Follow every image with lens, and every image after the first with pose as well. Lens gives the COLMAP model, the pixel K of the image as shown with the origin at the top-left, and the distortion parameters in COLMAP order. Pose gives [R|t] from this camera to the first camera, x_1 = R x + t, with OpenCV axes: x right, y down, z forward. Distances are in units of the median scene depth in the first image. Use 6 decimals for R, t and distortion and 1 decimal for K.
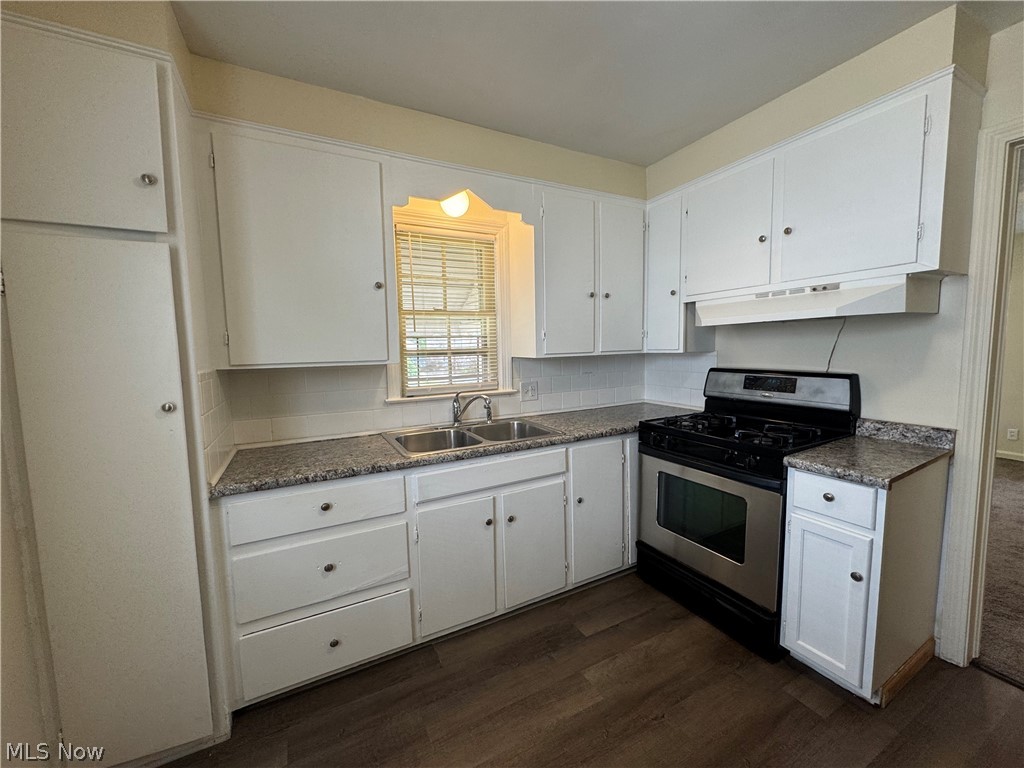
lens RADIAL K [[409.7, 0, 514.7], [0, 409.7, 385.7], [0, 0, 1]] dist [-0.004097, 0.000750]
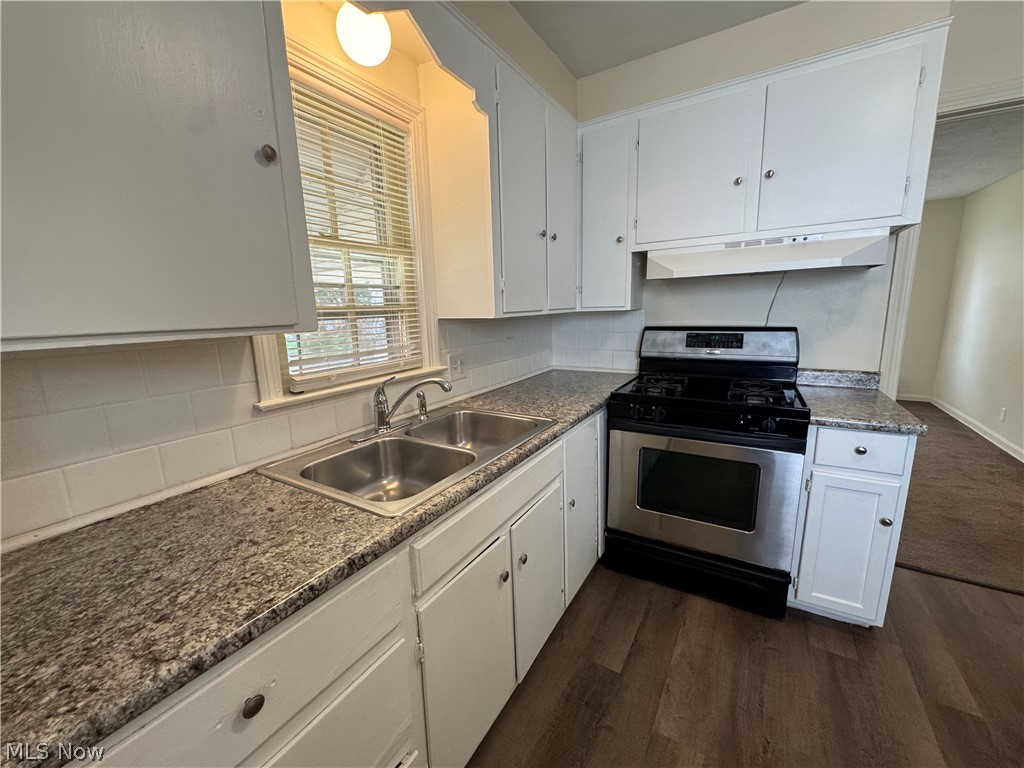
lens RADIAL K [[409.7, 0, 513.0], [0, 409.7, 385.3], [0, 0, 1]] dist [-0.004097, 0.000750]
pose [[0.858351, -0.098947, 0.503432, -0.312211], [0.059798, 0.993833, 0.093377, -0.019358], [-0.509567, -0.050046, 0.858975, 0.419064]]
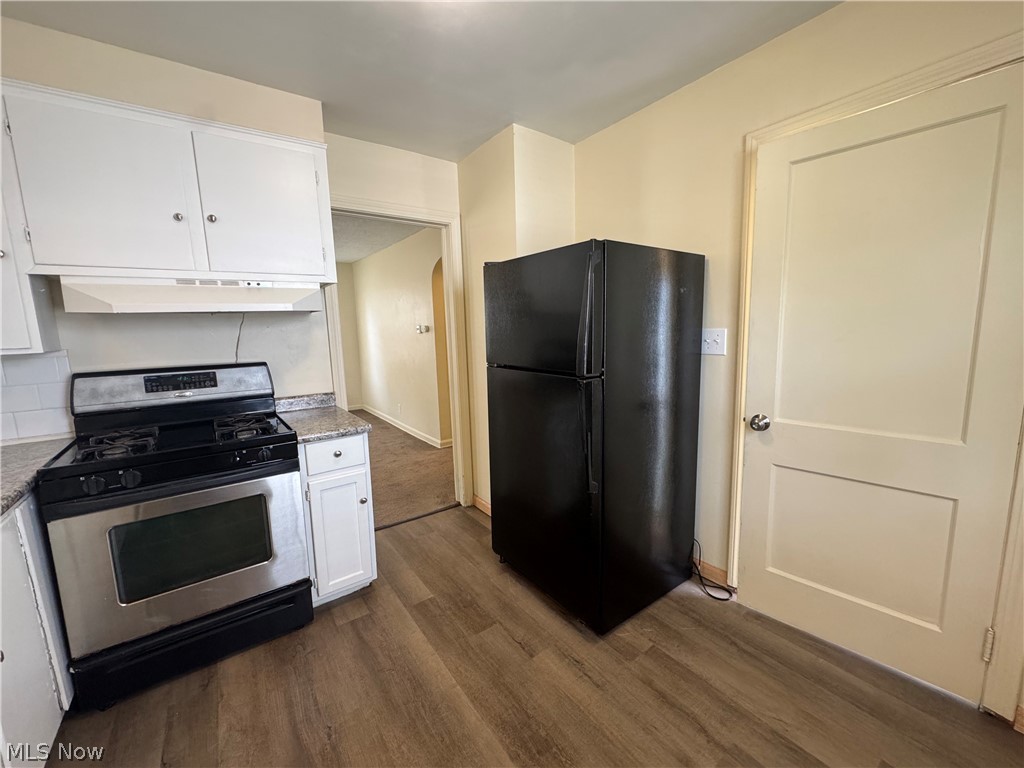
lens RADIAL K [[409.7, 0, 513.5], [0, 409.7, 384.9], [0, 0, 1]] dist [-0.004097, 0.000750]
pose [[-0.141850, -0.116964, 0.982954, -0.380485], [0.125015, 0.982927, 0.135002, -0.029675], [-0.981962, 0.142034, -0.124806, 0.422641]]
